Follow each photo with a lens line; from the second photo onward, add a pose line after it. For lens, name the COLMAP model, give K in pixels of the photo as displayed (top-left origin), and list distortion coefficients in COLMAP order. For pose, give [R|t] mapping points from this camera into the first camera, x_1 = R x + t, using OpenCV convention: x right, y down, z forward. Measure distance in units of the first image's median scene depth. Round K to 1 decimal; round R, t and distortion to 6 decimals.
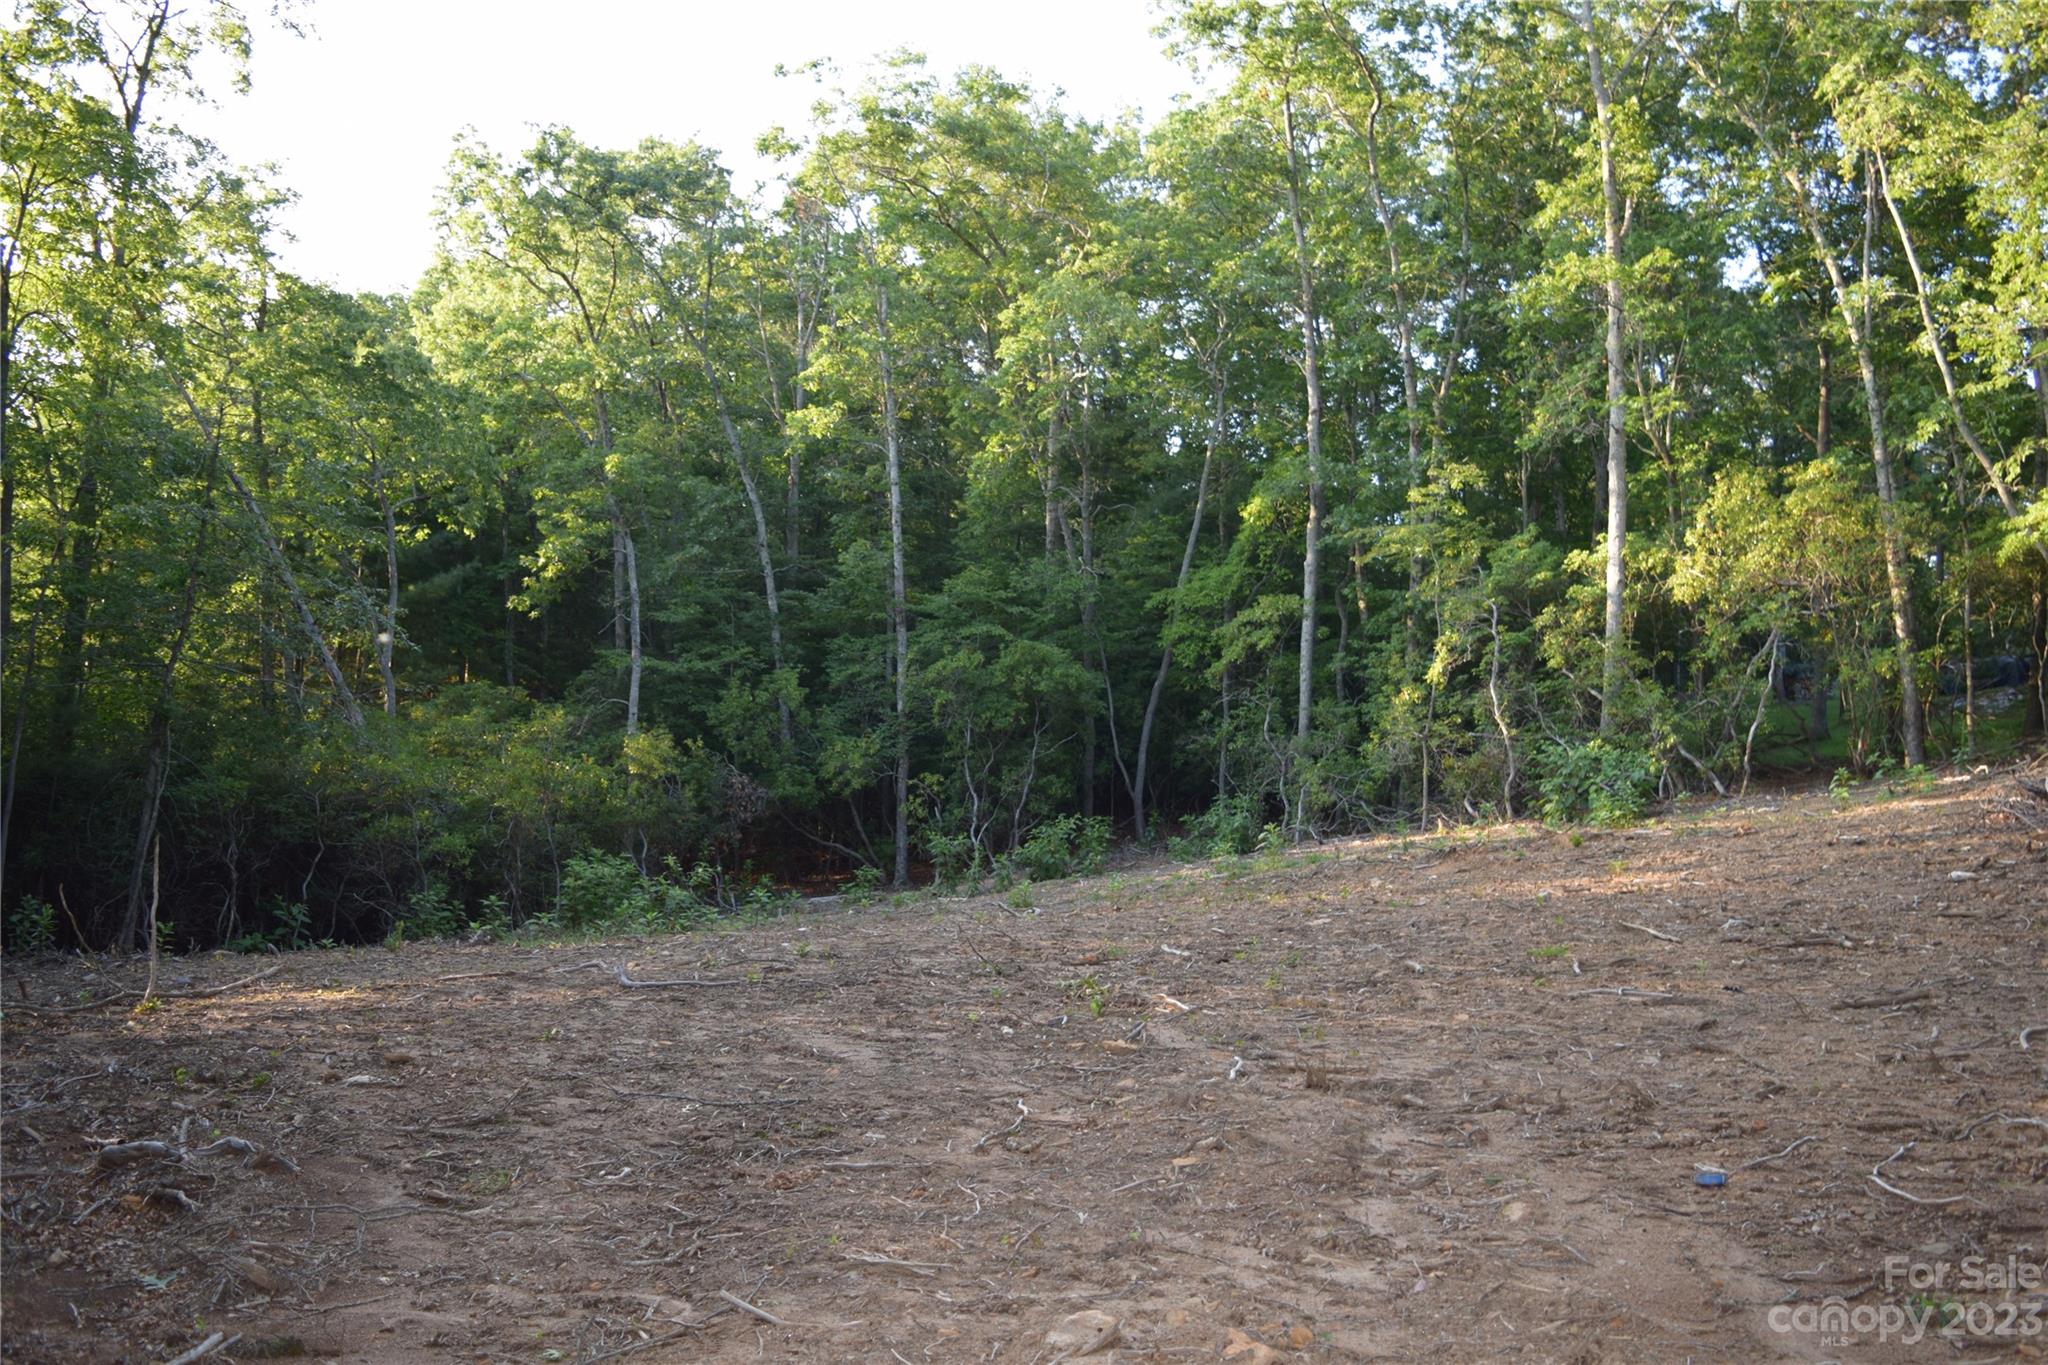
lens RADIAL K [[1599.9, 0, 1029.5], [0, 1599.9, 681.3], [0, 0, 1]] dist [-0.097361, 0.024528]
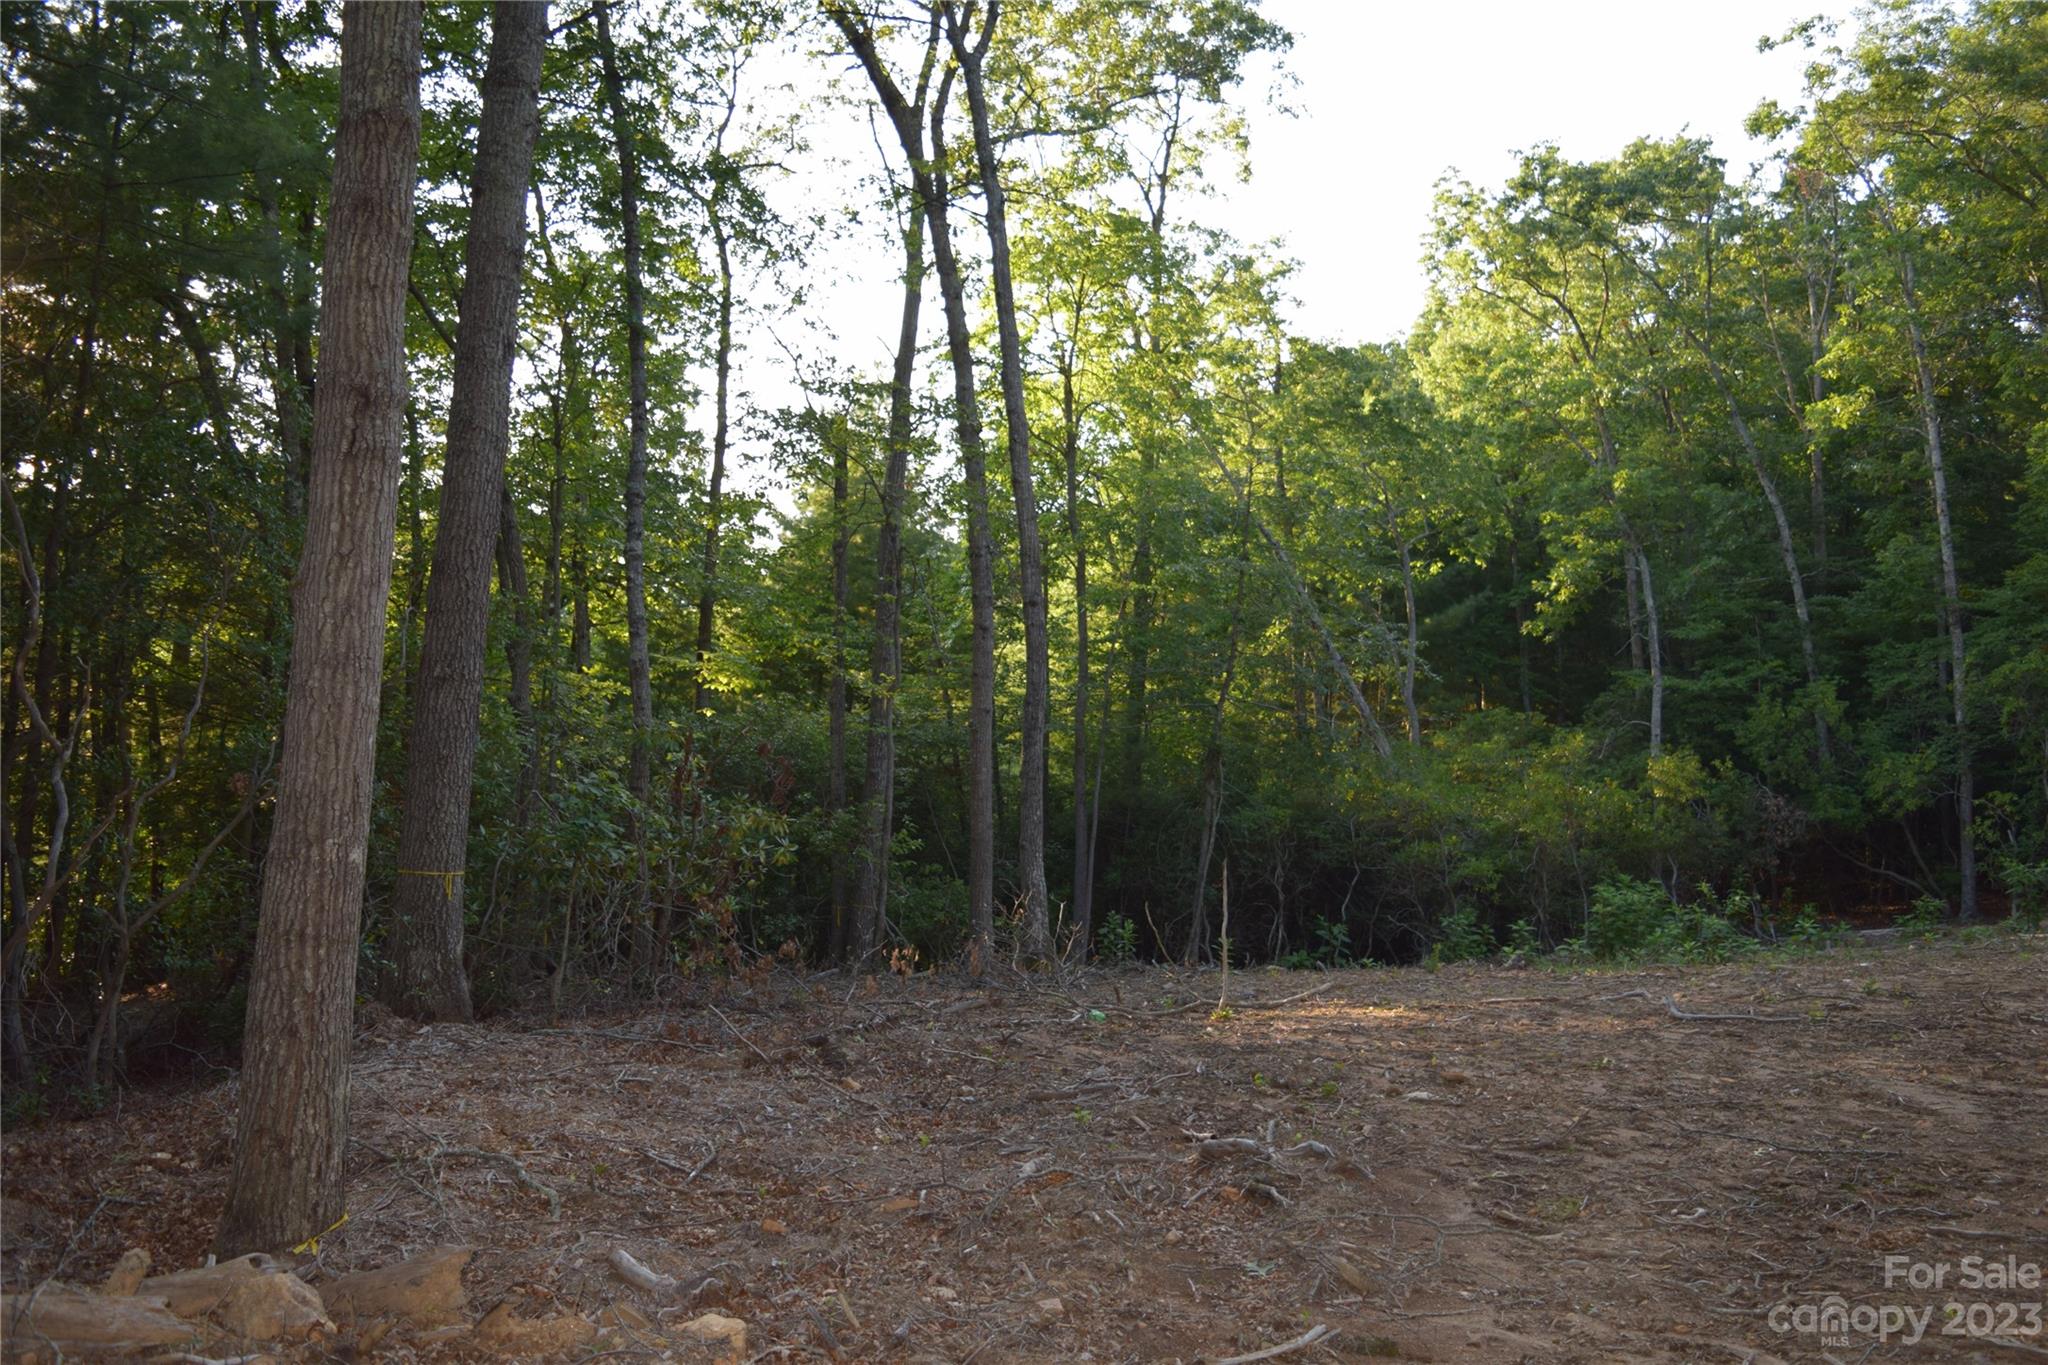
lens RADIAL K [[1599.9, 0, 1039.1], [0, 1599.9, 678.3], [0, 0, 1]] dist [-0.097361, 0.024528]
pose [[0.817421, -0.049722, -0.573891, -0.004185], [0.039549, 0.998761, -0.030201, -0.000100], [0.574682, 0.001990, 0.818374, -0.001107]]
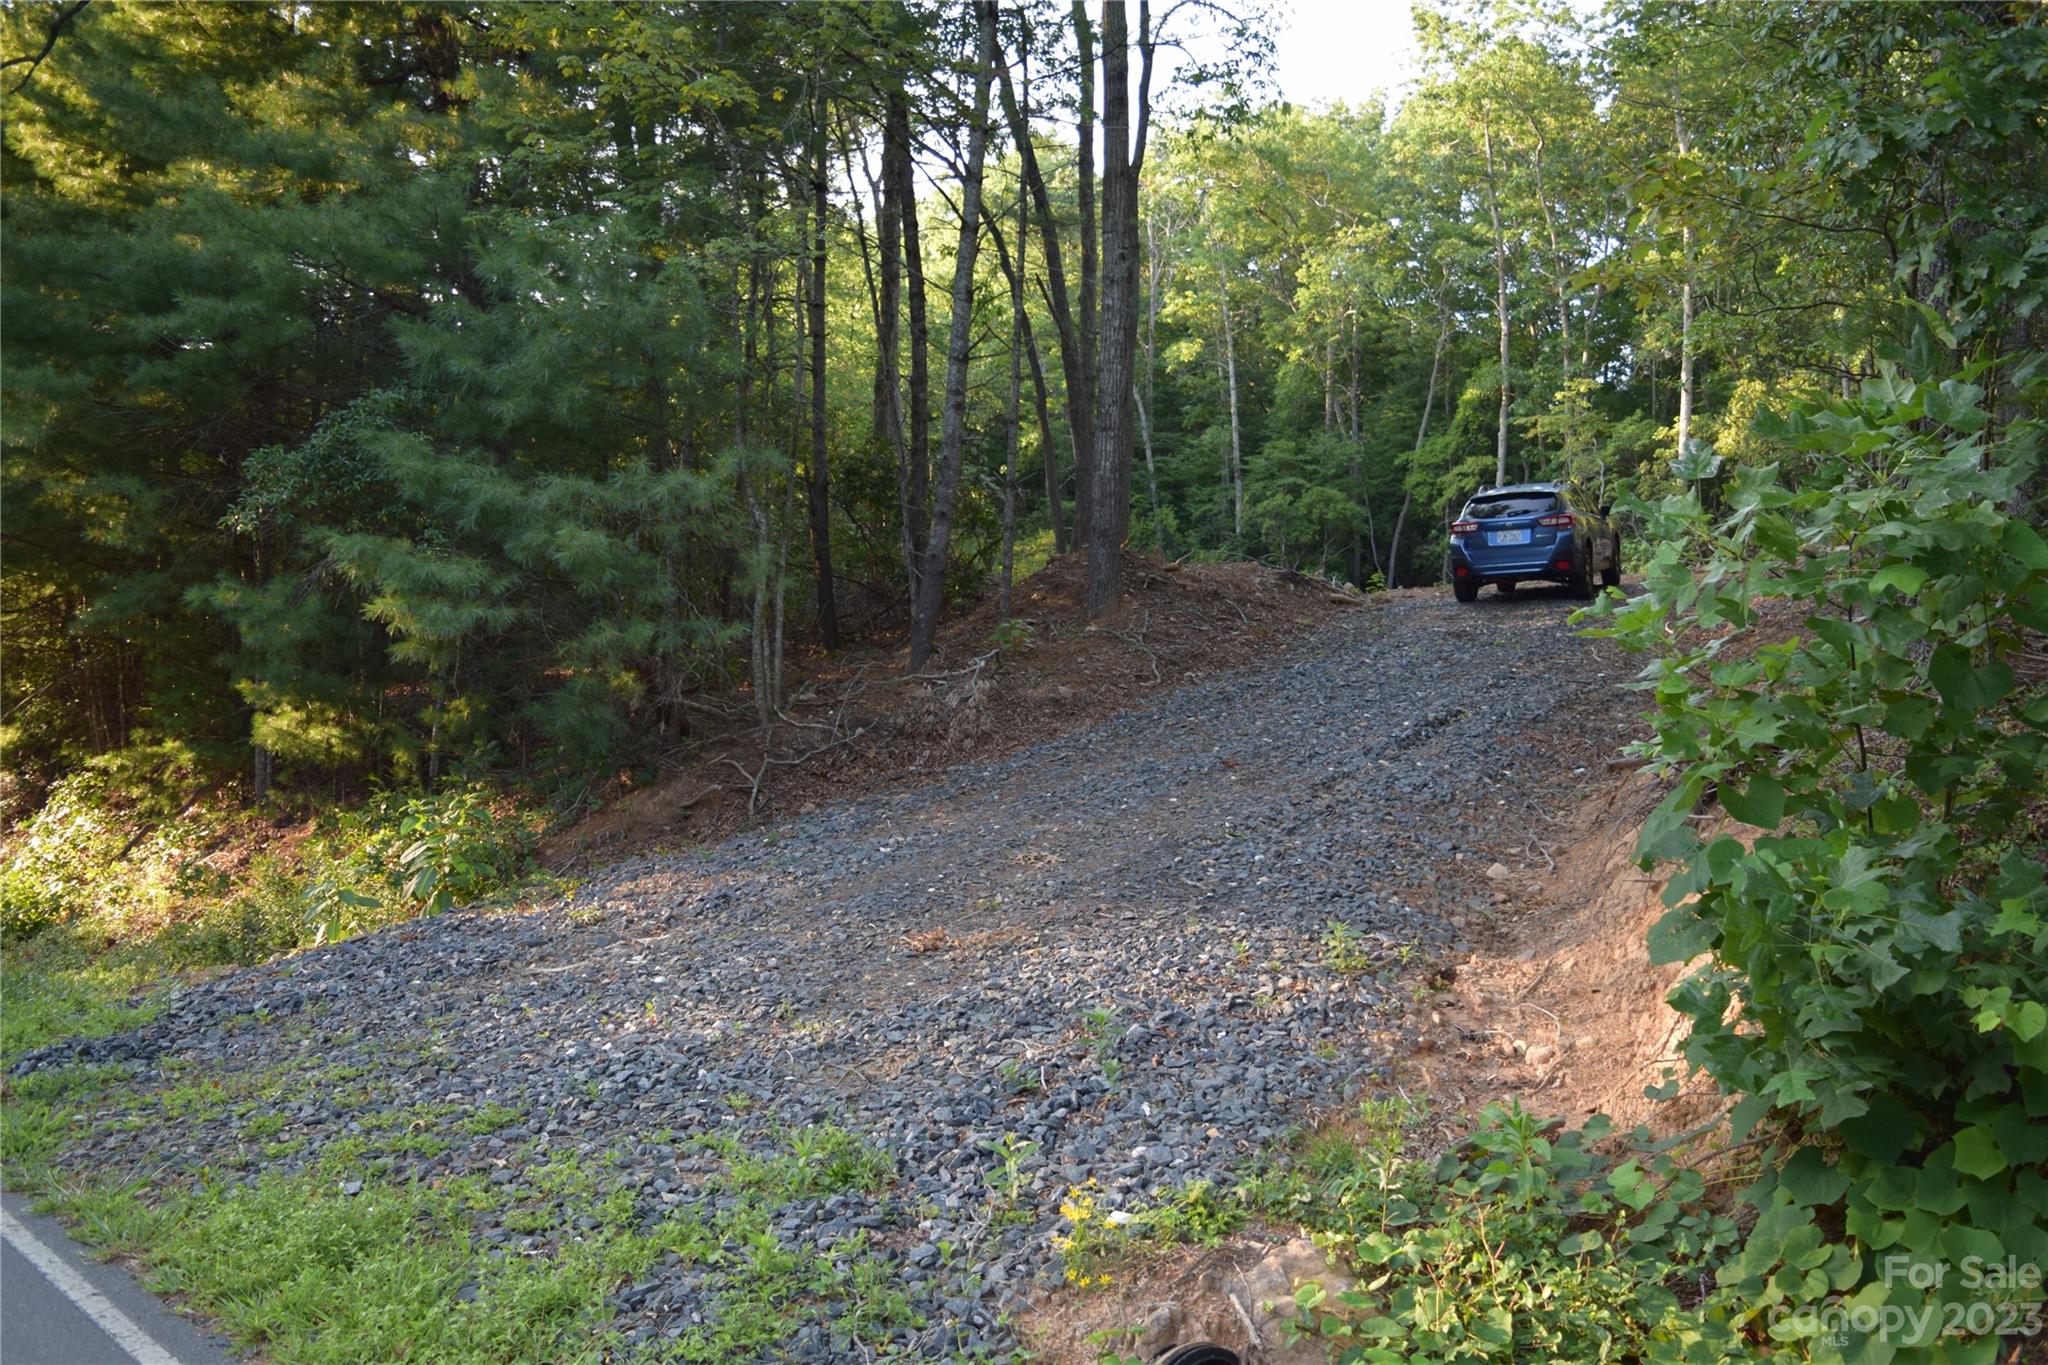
lens RADIAL K [[1599.9, 0, 1027.4], [0, 1599.9, 674.8], [0, 0, 1]] dist [-0.097361, 0.024528]
pose [[0.988567, -0.003843, -0.150732, -0.061460], [0.018015, 0.995524, 0.092773, 0.010107], [0.149701, -0.094428, 0.984212, -0.757512]]
